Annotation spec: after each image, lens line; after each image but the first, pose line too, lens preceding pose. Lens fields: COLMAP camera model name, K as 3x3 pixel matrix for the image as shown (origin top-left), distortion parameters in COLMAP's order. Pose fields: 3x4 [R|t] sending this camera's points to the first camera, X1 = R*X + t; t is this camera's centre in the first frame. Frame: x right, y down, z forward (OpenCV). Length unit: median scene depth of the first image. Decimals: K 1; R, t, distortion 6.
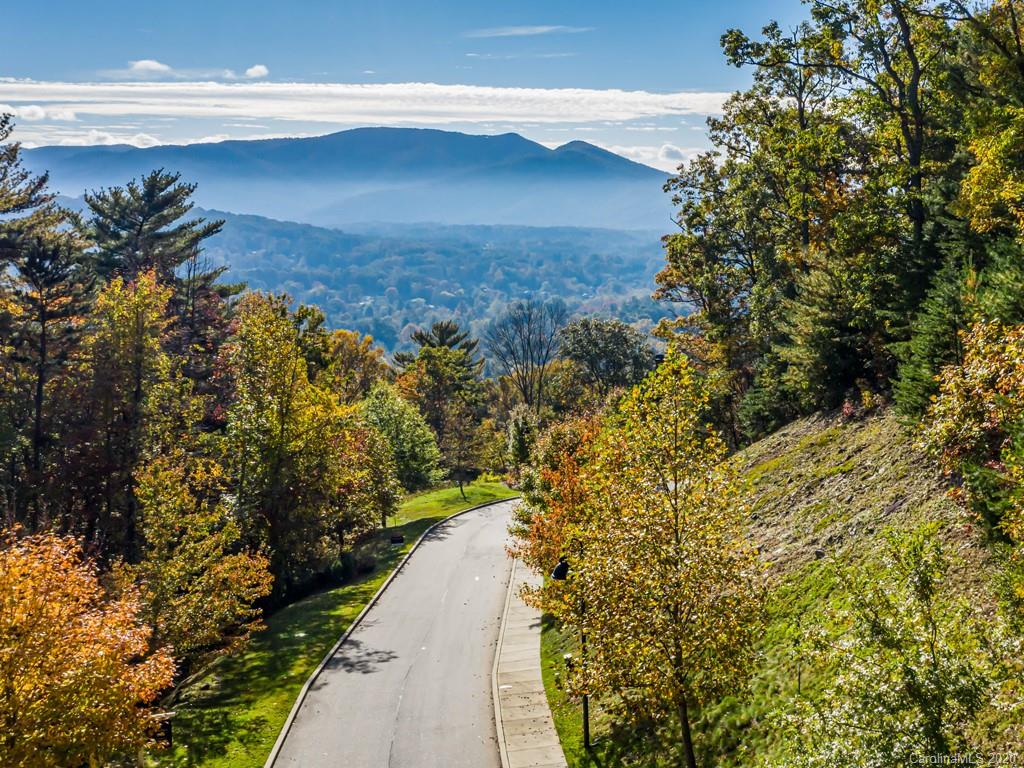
lens RADIAL K [[908.1, 0, 519.0], [0, 908.1, 386.2], [0, 0, 1]] dist [-0.026571, 0.053764]
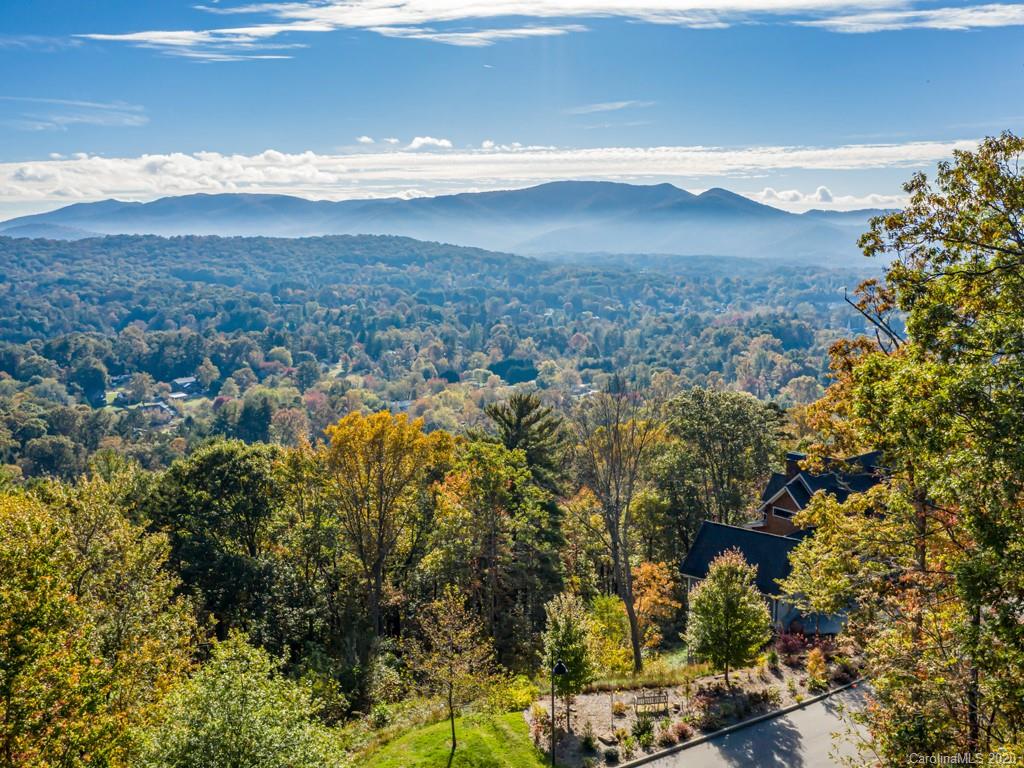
lens RADIAL K [[908.1, 0, 504.2], [0, 908.1, 383.3], [0, 0, 1]] dist [-0.026571, 0.053764]
pose [[0.991501, 0.009119, -0.129779, -0.062137], [-0.015923, 0.998547, -0.051486, 0.075467], [0.129121, 0.053115, 0.990205, -0.294841]]
